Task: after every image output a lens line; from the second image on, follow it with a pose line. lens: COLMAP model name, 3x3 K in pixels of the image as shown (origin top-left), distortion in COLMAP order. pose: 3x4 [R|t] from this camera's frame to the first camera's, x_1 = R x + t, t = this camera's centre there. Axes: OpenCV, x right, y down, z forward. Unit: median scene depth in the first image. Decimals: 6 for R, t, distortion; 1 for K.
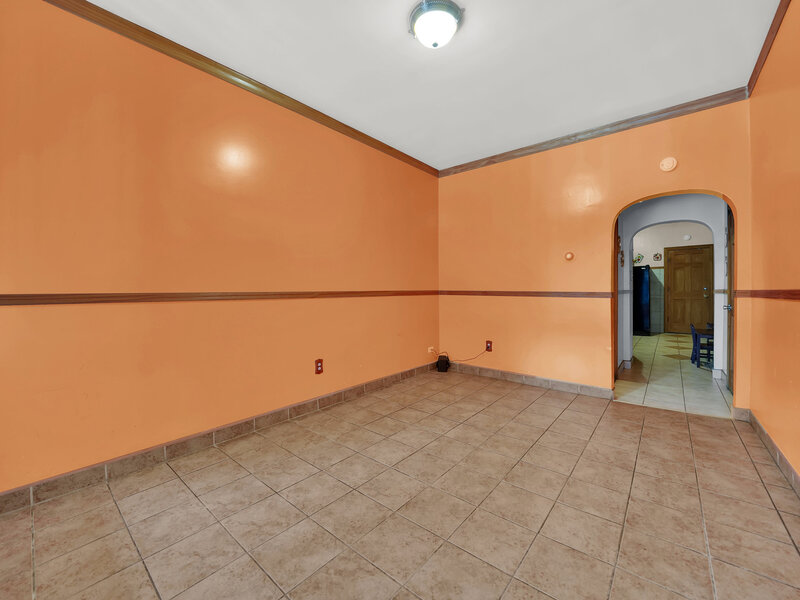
lens RADIAL K [[321.5, 0, 400.7], [0, 321.5, 294.5], [0, 0, 1]] dist [-0.000402, 0.000051]
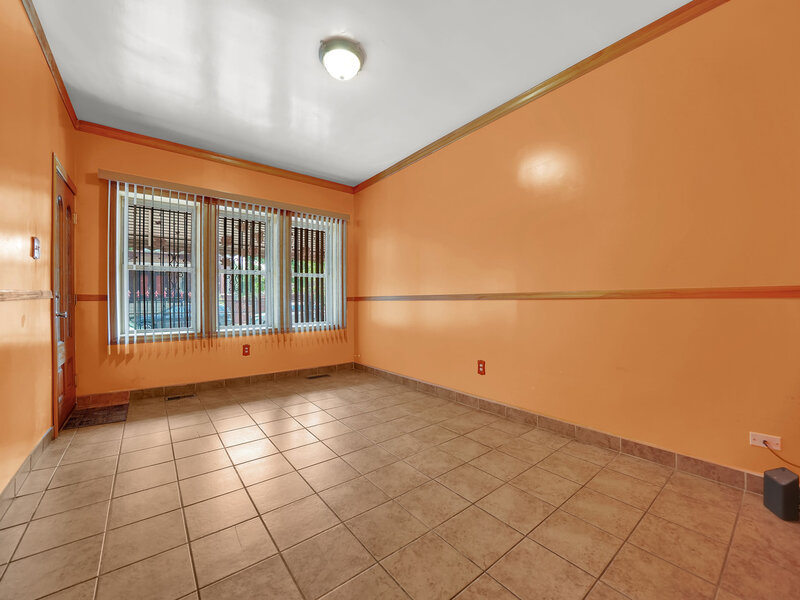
lens RADIAL K [[321.5, 0, 398.3], [0, 321.5, 304.6], [0, 0, 1]] dist [-0.000402, 0.000051]
pose [[-0.204710, 0.019612, -0.978626, 0.792260], [0.003619, 0.999808, 0.019279, 0.006588], [0.978816, 0.000405, -0.204742, 0.962025]]
